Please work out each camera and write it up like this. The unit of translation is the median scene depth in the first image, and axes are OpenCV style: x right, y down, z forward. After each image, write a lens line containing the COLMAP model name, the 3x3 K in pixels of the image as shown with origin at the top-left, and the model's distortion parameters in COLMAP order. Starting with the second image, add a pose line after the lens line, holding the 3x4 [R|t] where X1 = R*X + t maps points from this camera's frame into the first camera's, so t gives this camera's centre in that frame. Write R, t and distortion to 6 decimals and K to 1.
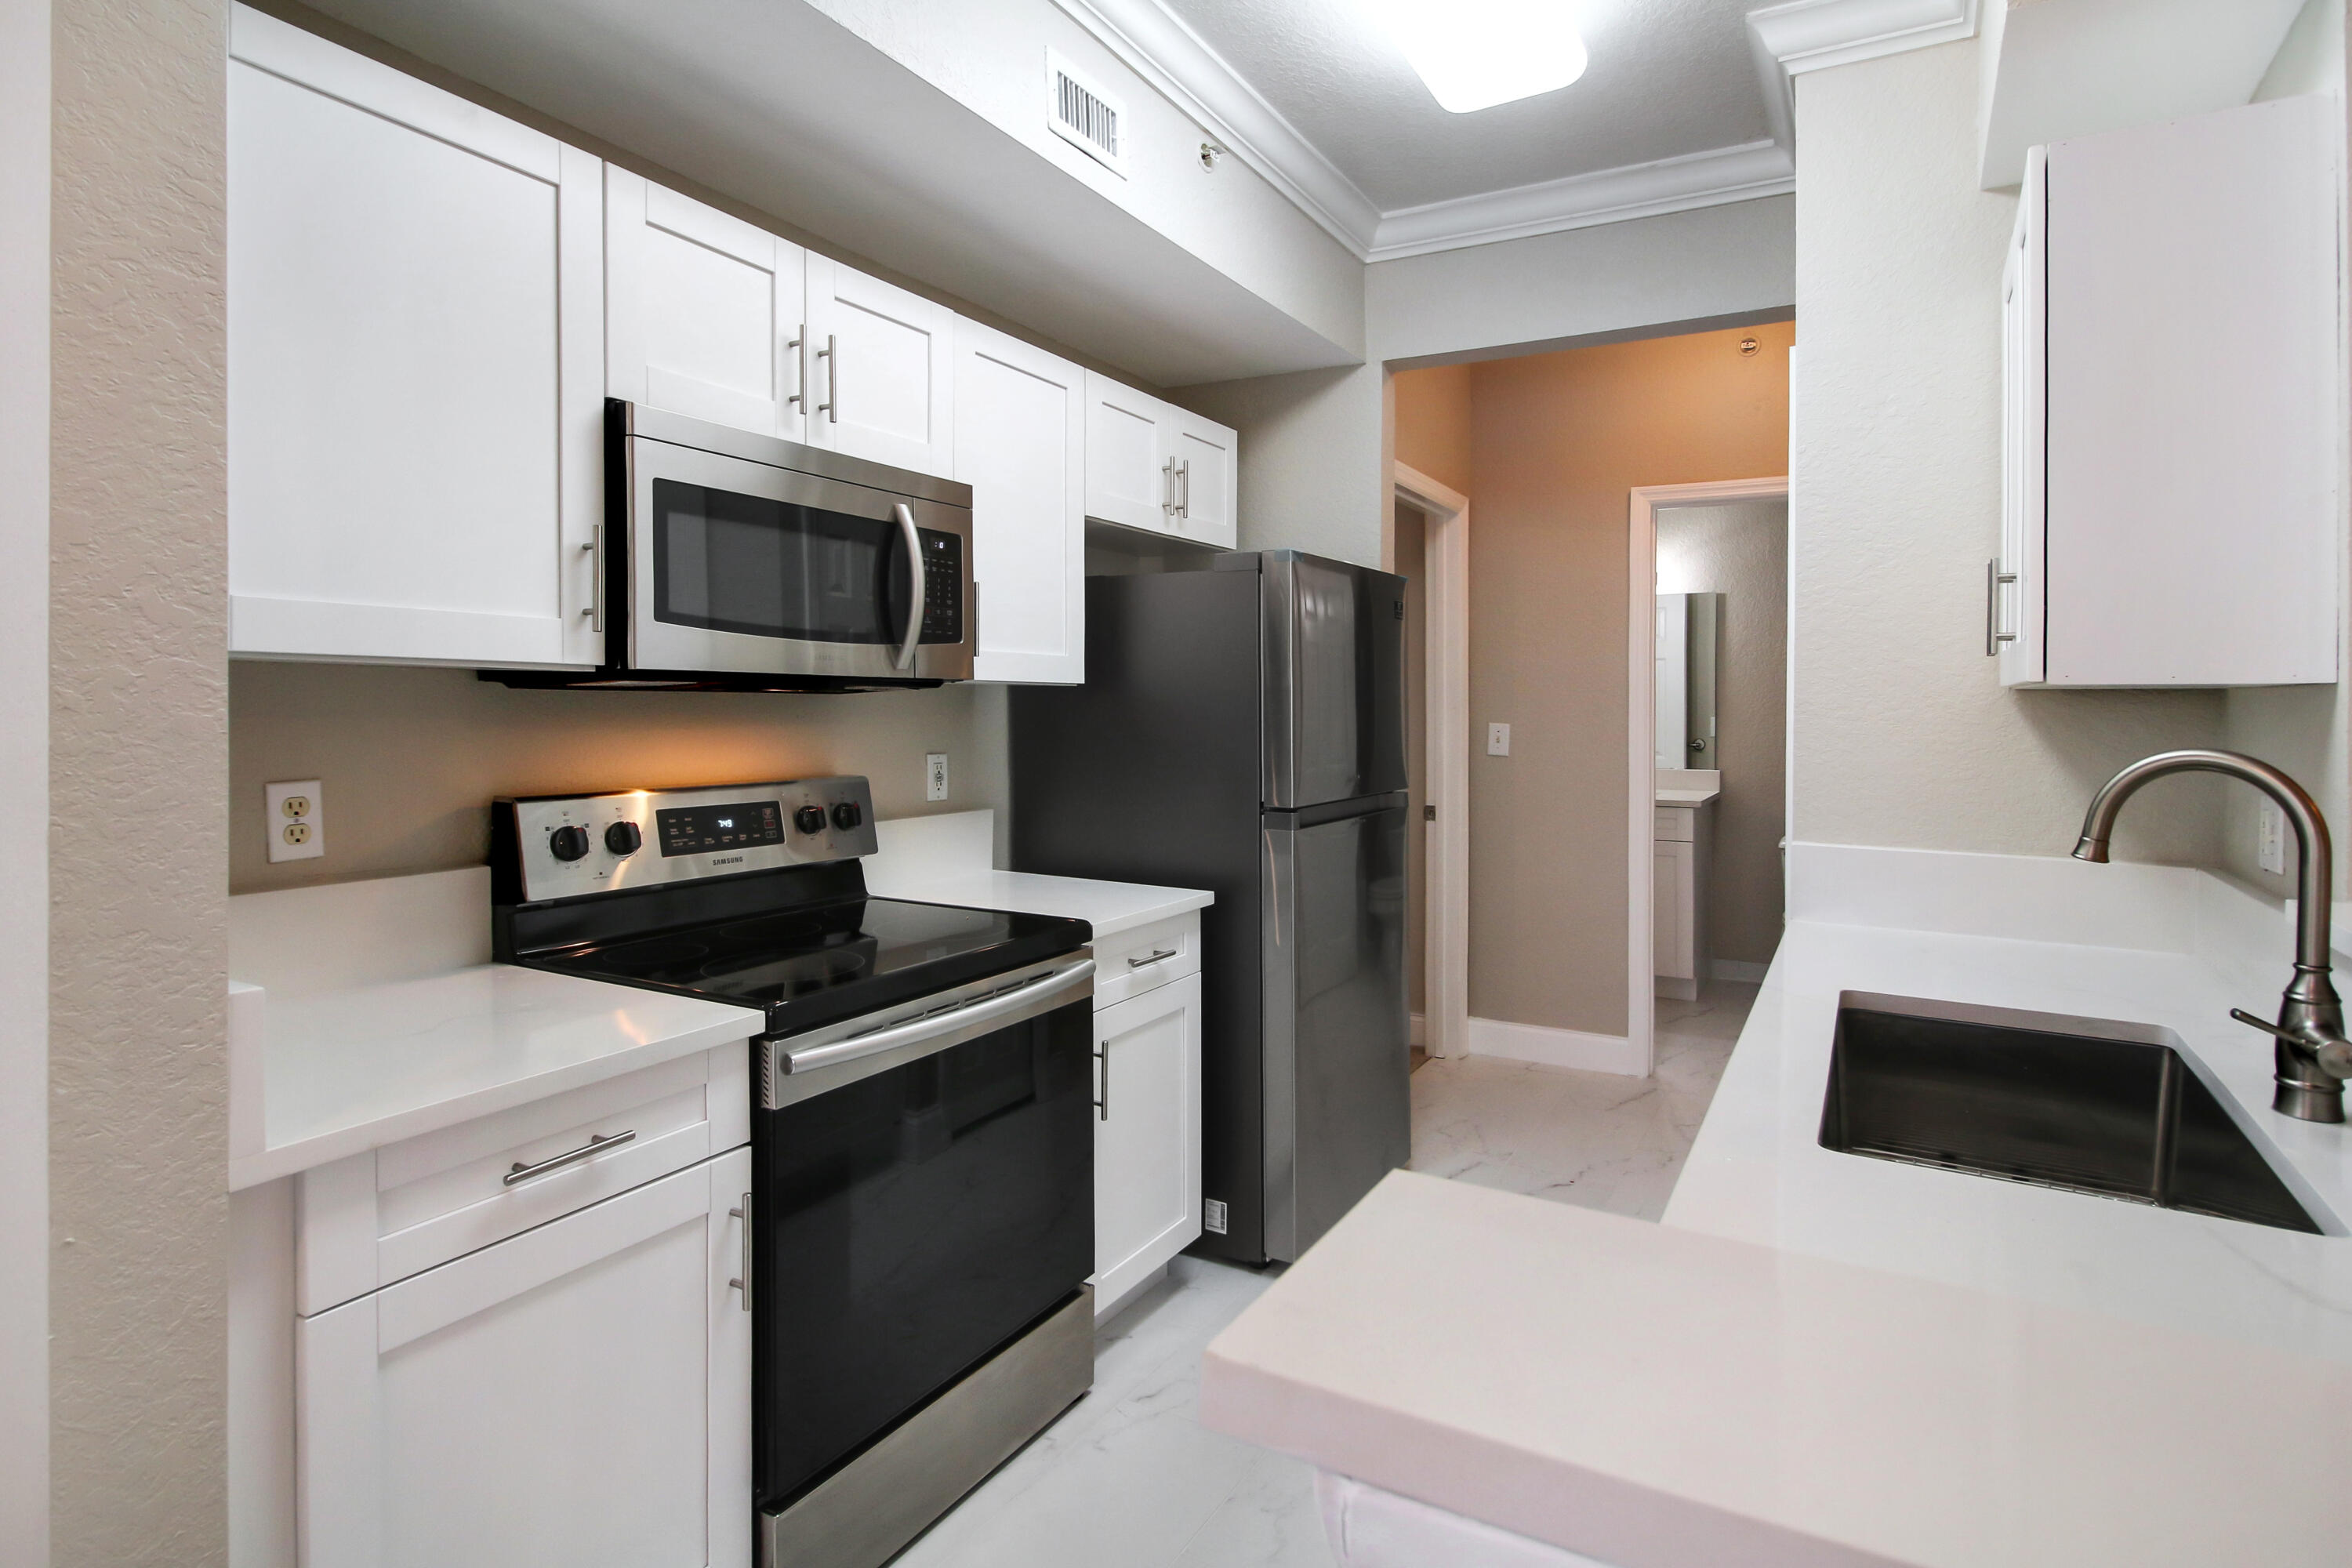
lens RADIAL K [[1205.3, 0, 1161.8], [0, 1205.3, 730.8], [0, 0, 1]] dist [0.011219, -0.001354]
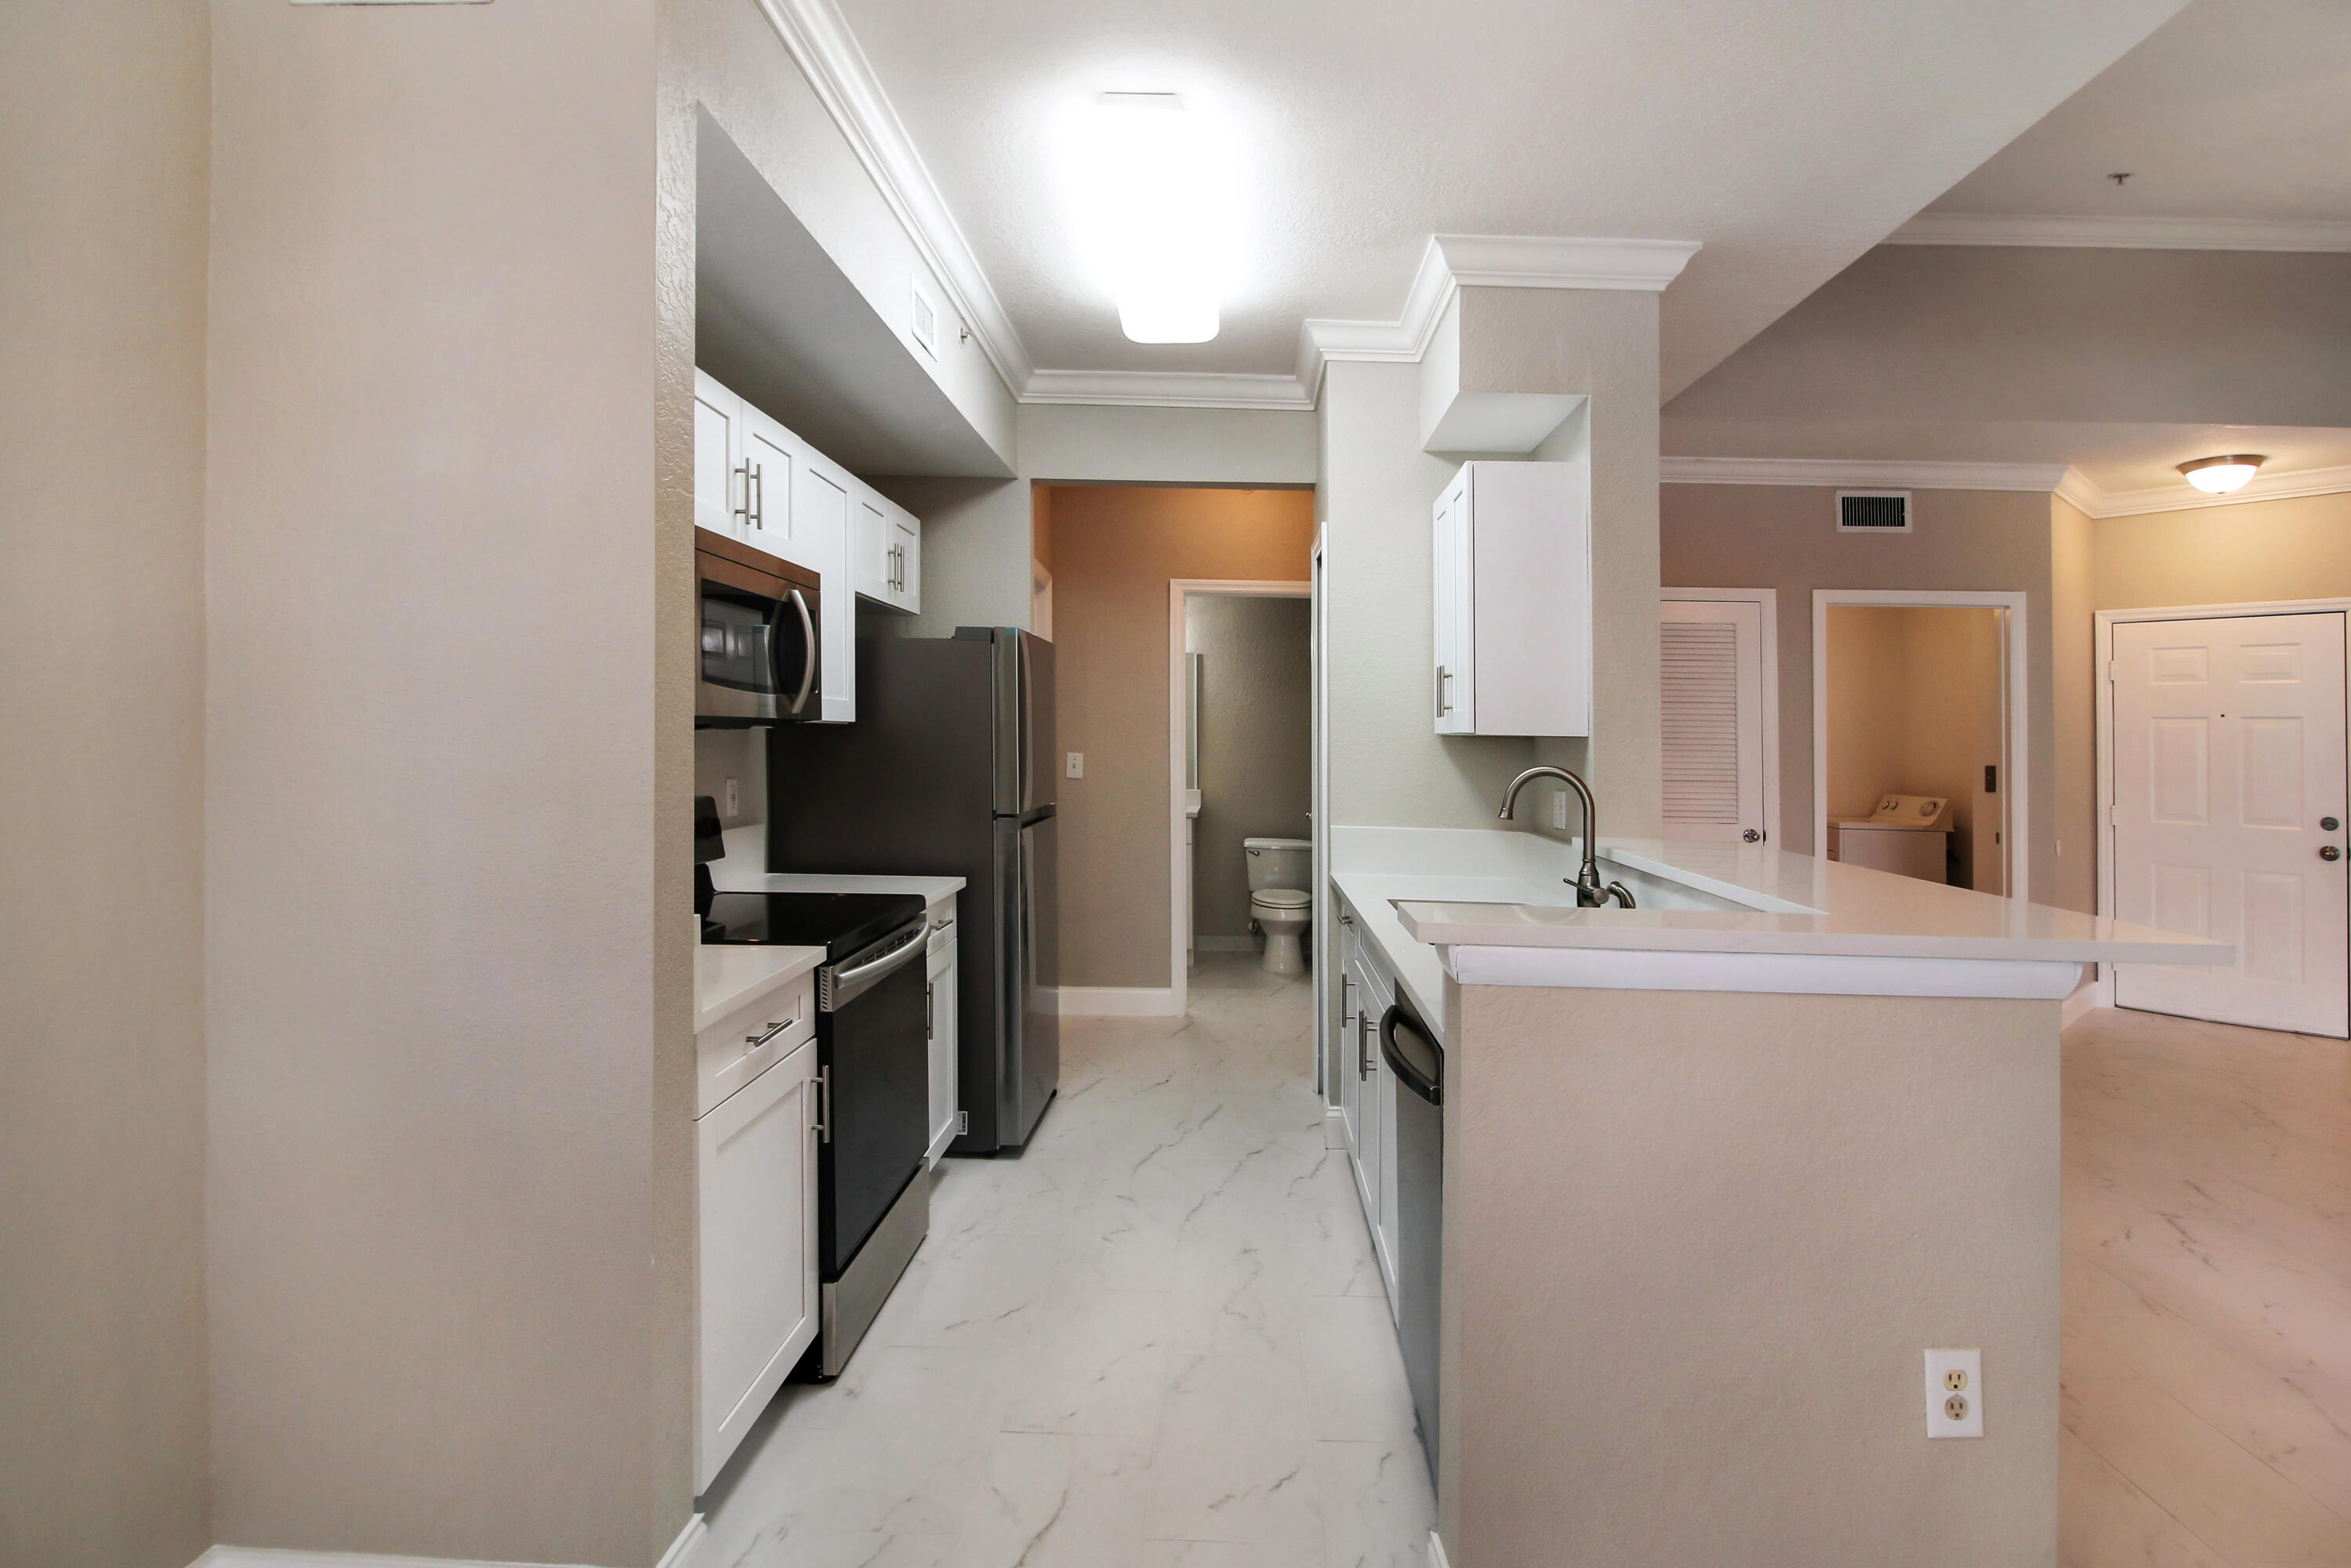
lens RADIAL K [[1219.0, 0, 1175.9], [0, 1219.0, 728.4], [0, 0, 1]] dist [-0.009214, -0.001189]
pose [[0.884023, 0.011471, 0.467303, -0.459406], [0.000240, 0.999688, -0.024995, 0.000258], [-0.467443, 0.022208, 0.883744, -0.378280]]
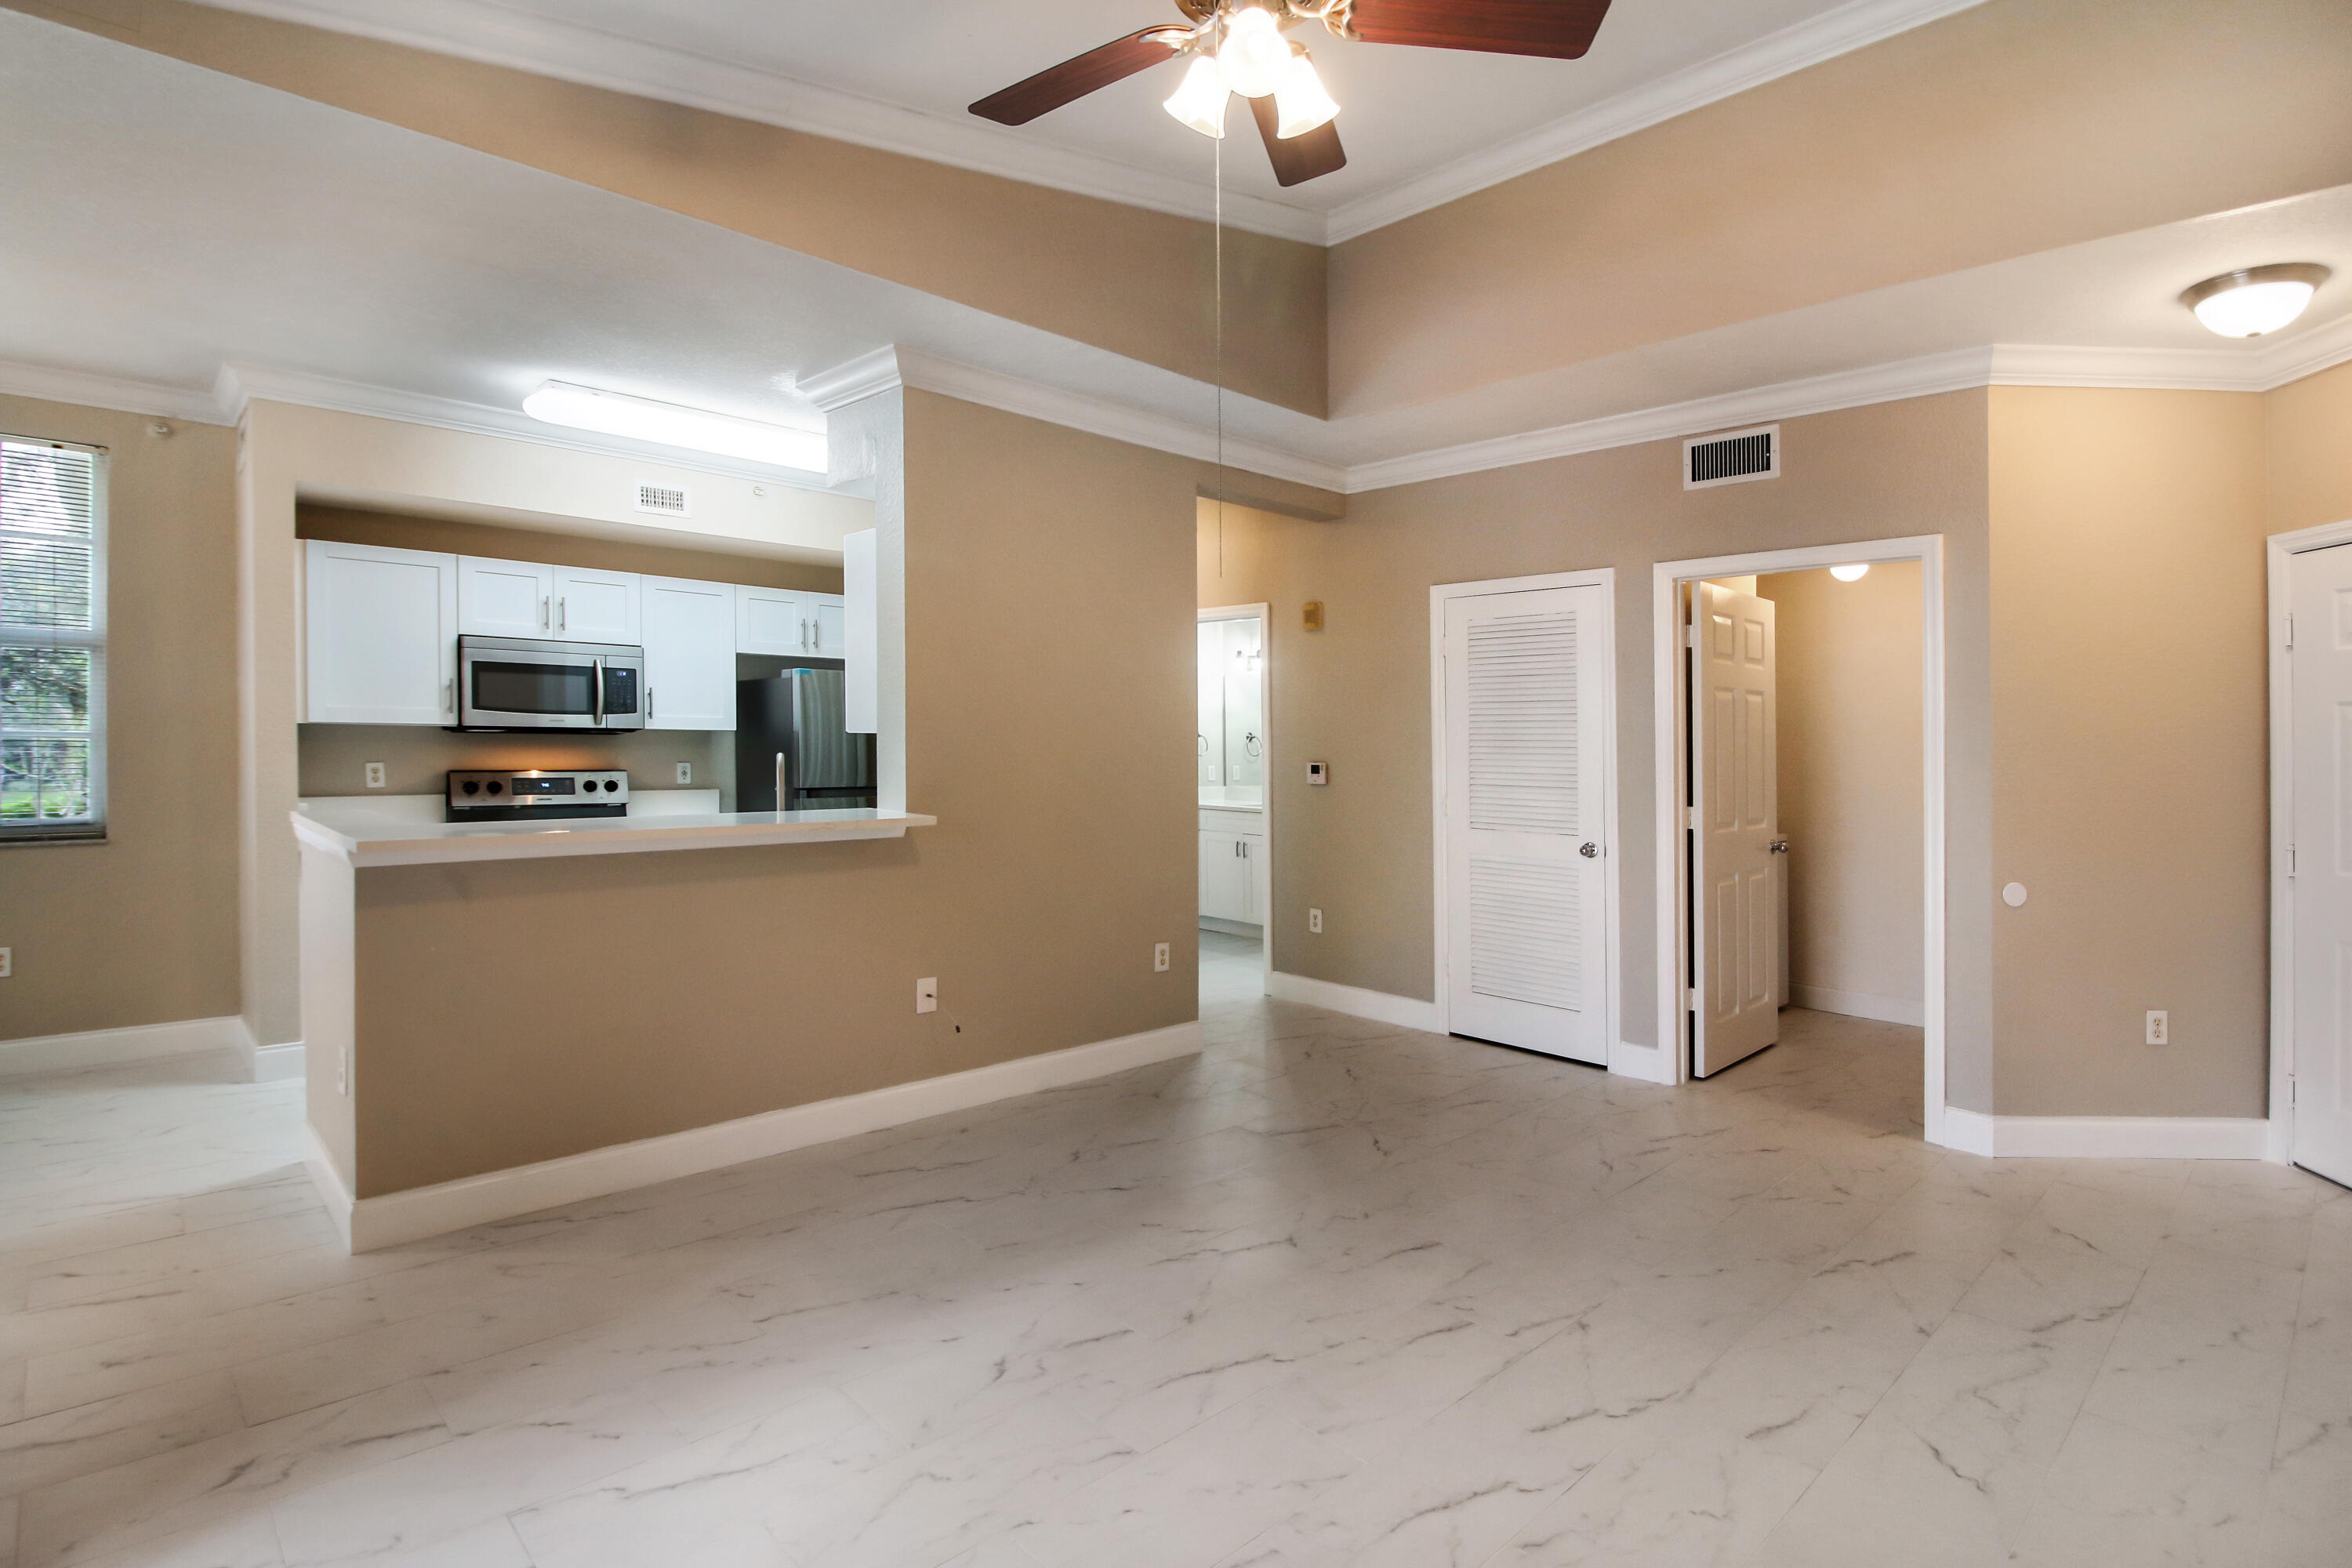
lens RADIAL K [[1139.4, 0, 1118.7], [0, 1139.4, 782.7], [0, 0, 1]] dist [-0.003971, -0.000473]
pose [[0.955483, 0.018847, -0.294445, 1.522002], [-0.014825, 0.999764, 0.015885, 0.015398], [0.294675, -0.010813, 0.955536, -0.946425]]
